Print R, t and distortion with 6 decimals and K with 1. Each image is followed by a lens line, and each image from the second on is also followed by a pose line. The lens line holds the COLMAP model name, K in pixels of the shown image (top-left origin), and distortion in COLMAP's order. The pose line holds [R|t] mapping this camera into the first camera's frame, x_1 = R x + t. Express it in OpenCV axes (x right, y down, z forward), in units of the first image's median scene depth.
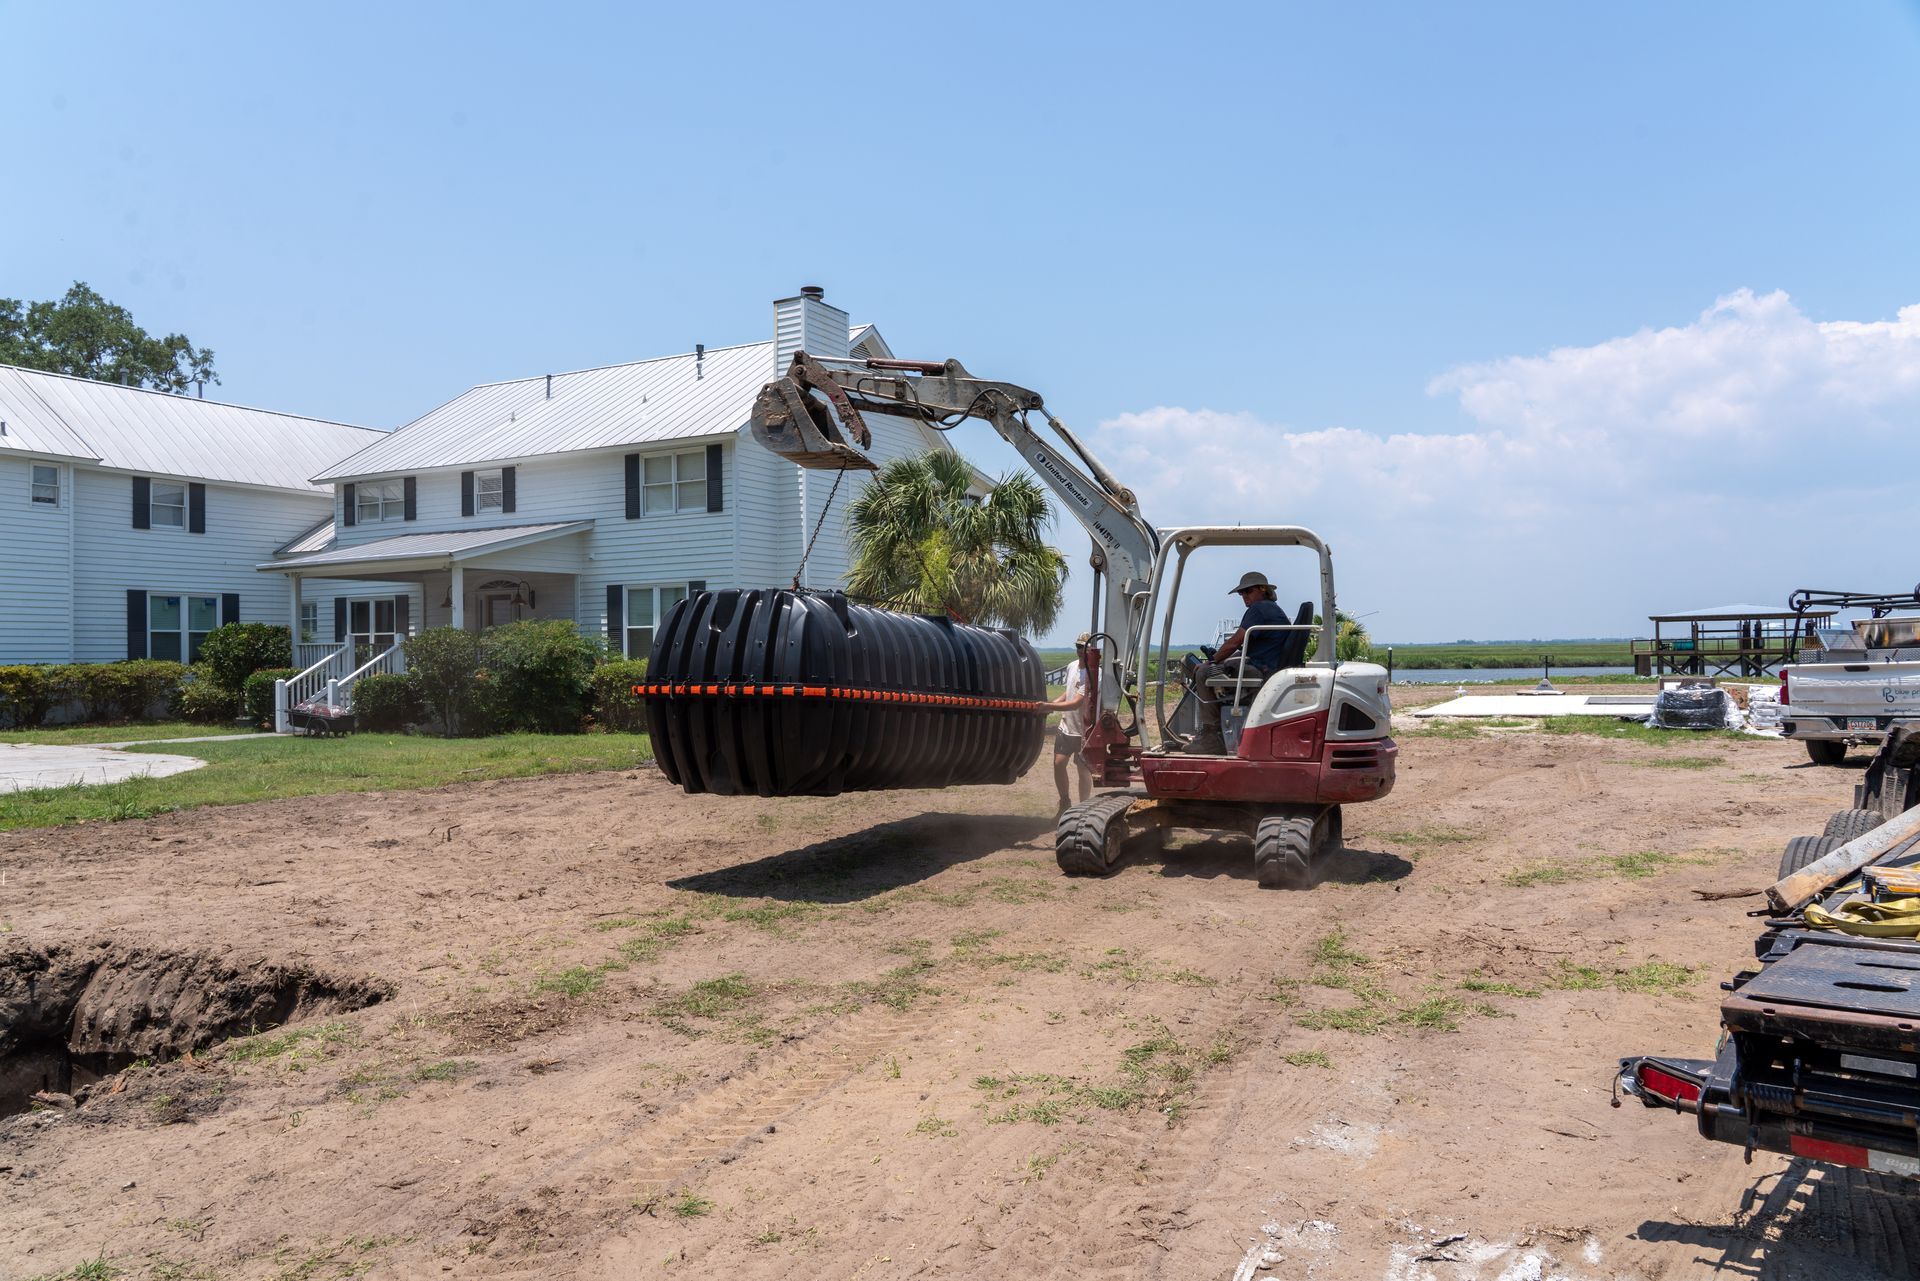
lens RADIAL K [[1289.3, 0, 960.0], [0, 1289.3, 640.5], [0, 0, 1]] dist [-0.026340, 0.004479]
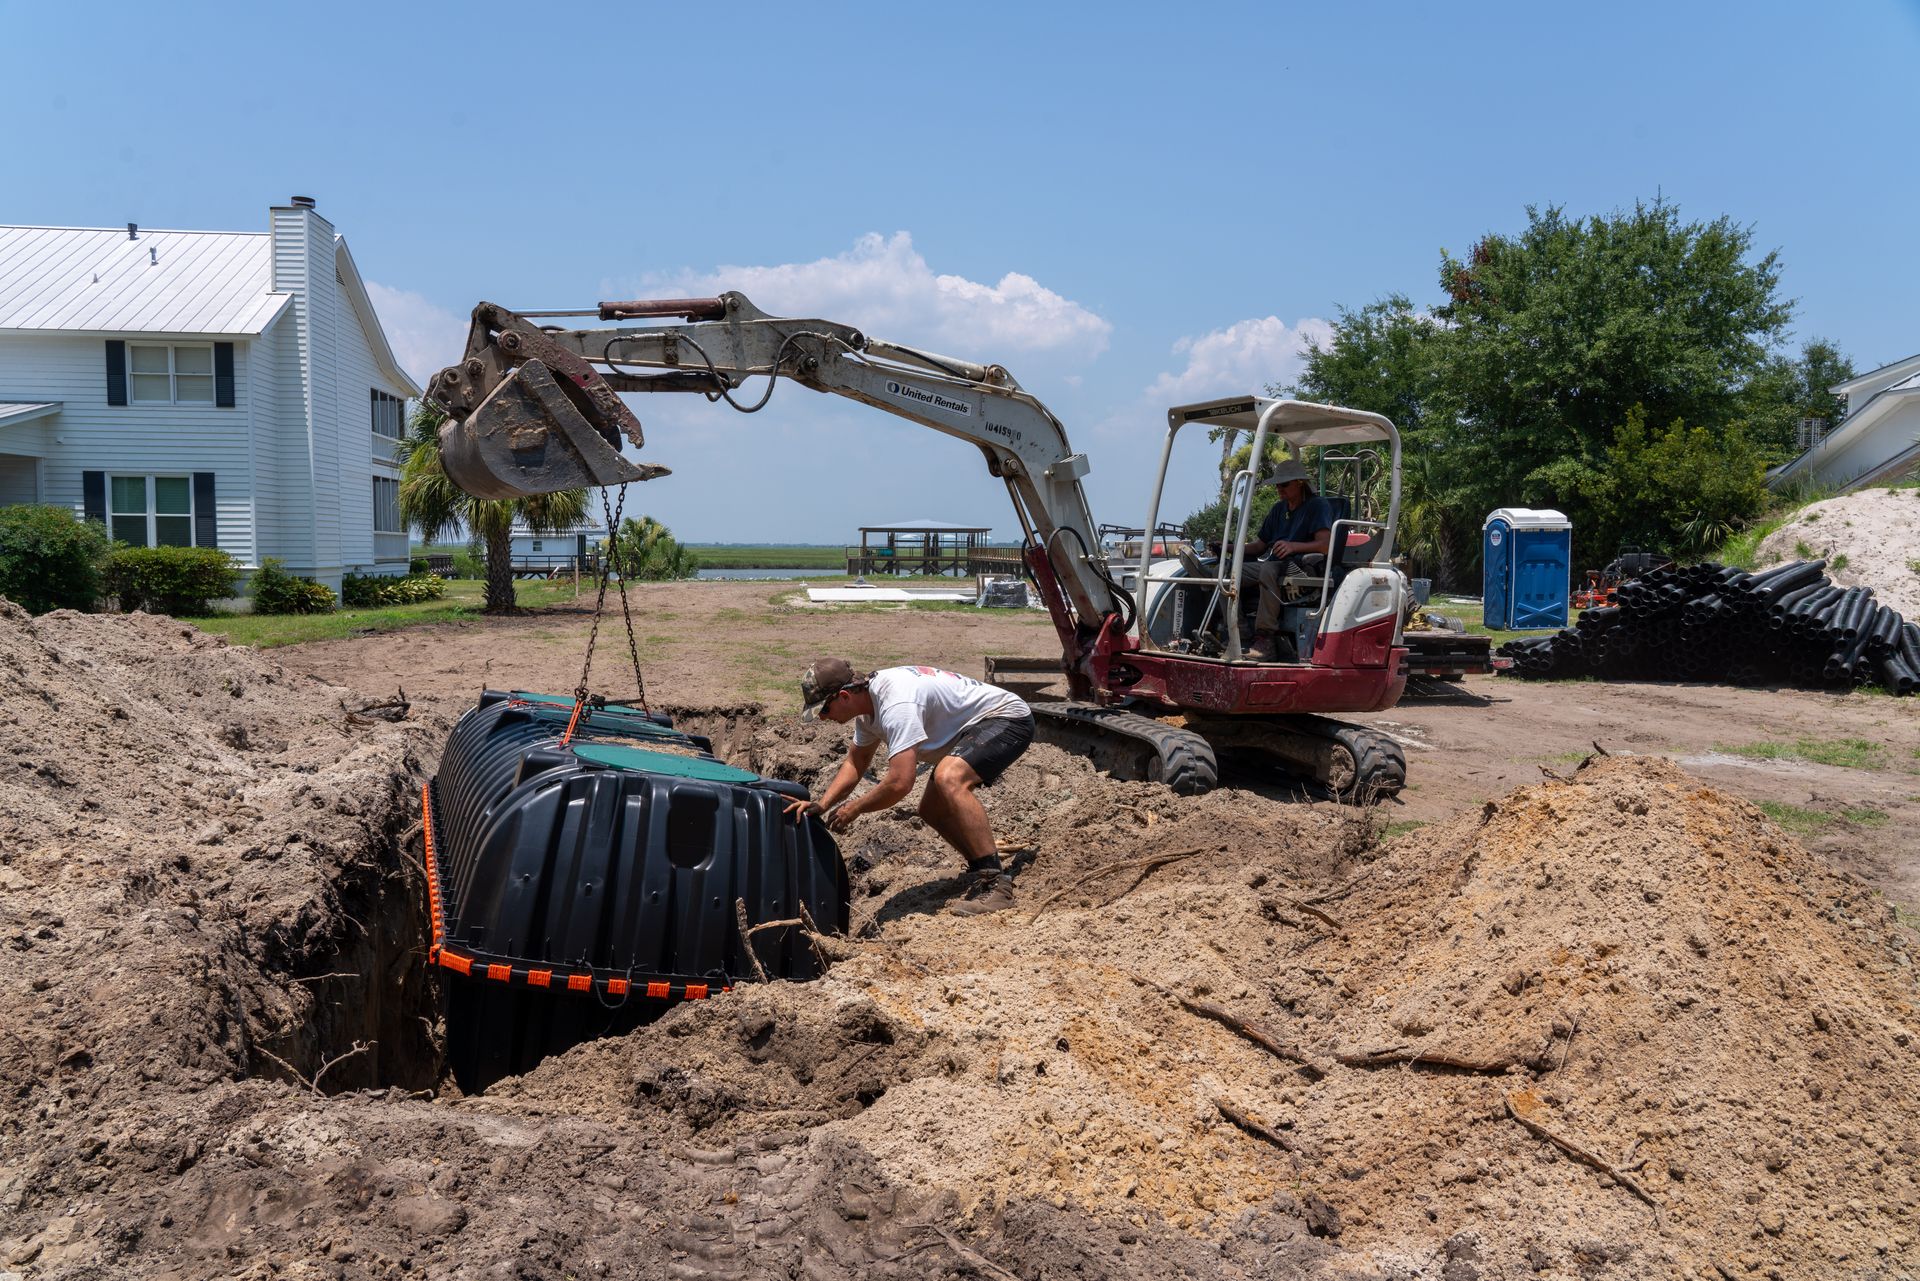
lens RADIAL K [[1285.4, 0, 960.0], [0, 1285.4, 640.5], [0, 0, 1]] dist [-0.022612, 0.008210]
pose [[0.819975, -0.018334, 0.572106, -0.284095], [-0.026707, 0.997173, 0.070234, 0.000303], [-0.571776, -0.072869, 0.817167, -0.194367]]
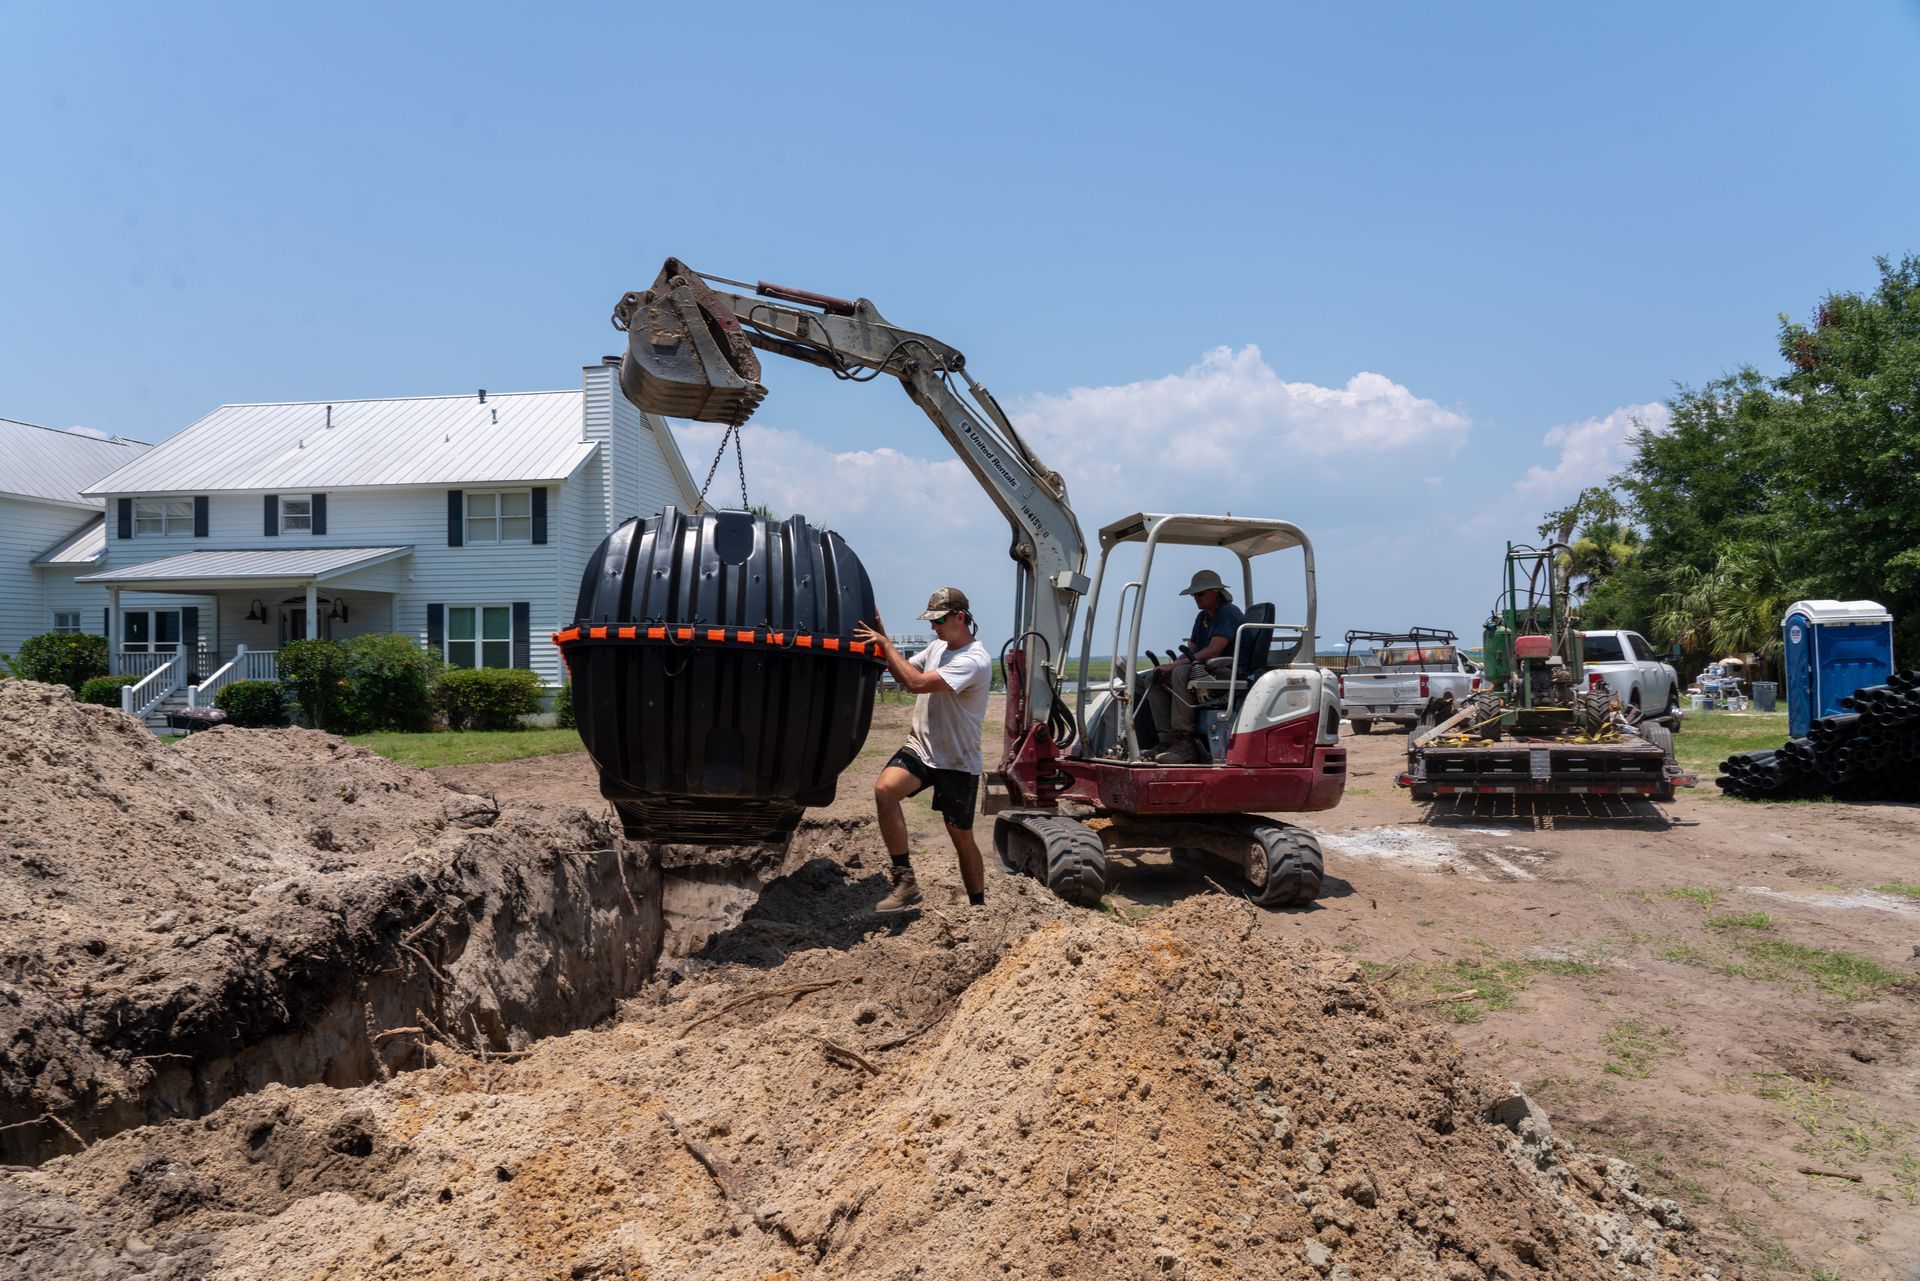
lens RADIAL K [[1289.3, 0, 960.0], [0, 1289.3, 640.5], [0, 0, 1]] dist [-0.026340, 0.004479]
pose [[0.941897, 0.012090, 0.335684, -0.211351], [-0.008642, 0.999893, -0.011764, -0.001095], [-0.335790, 0.008179, 0.941901, -0.227191]]
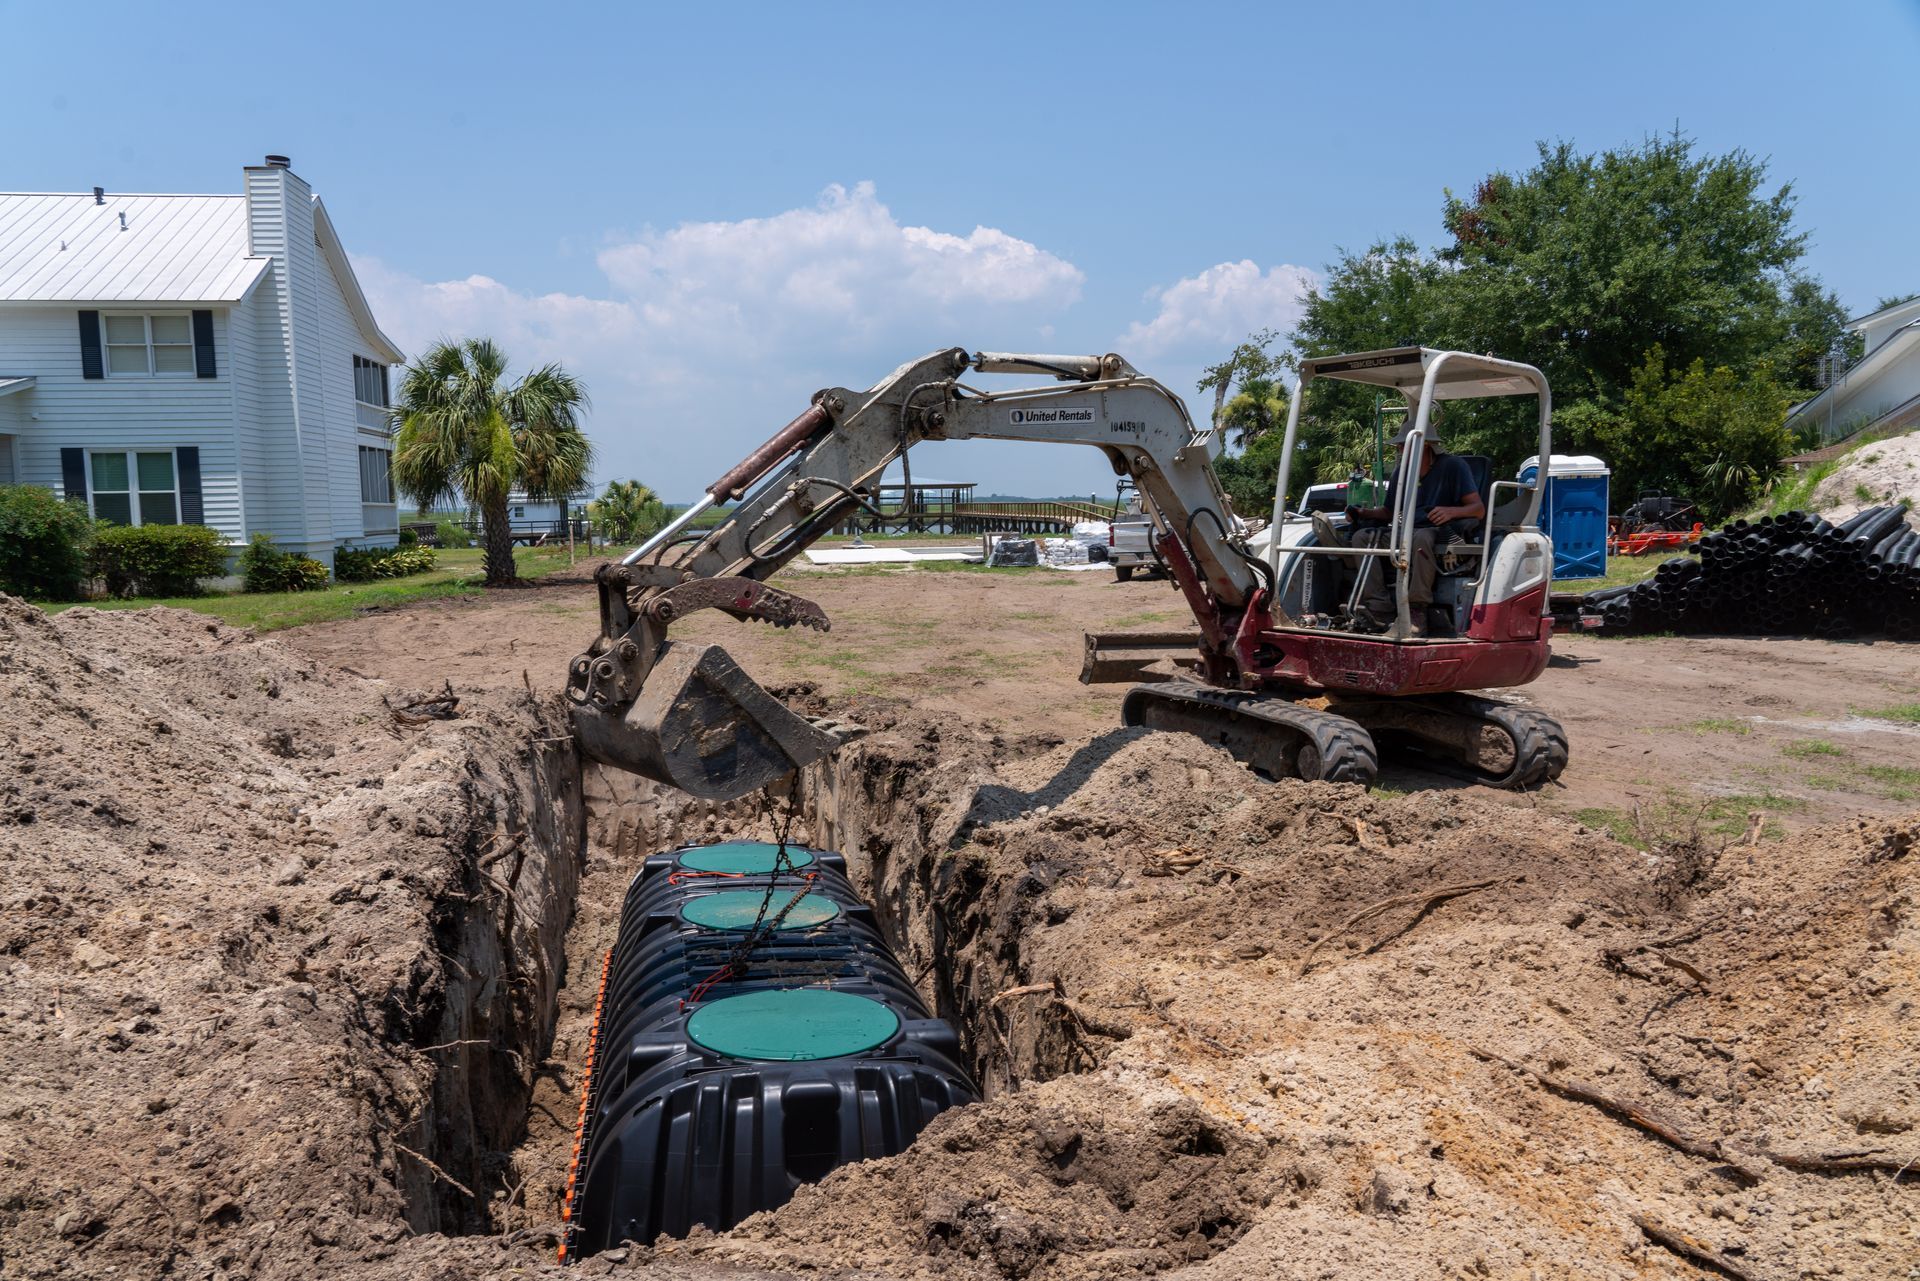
lens RADIAL K [[1285.4, 0, 960.0], [0, 1285.4, 640.5], [0, 0, 1]] dist [-0.022612, 0.008210]
pose [[0.810414, -0.057946, 0.582985, -0.292402], [-0.004233, 0.994491, 0.104732, -0.002734], [-0.585842, -0.087344, 0.805704, -0.159752]]
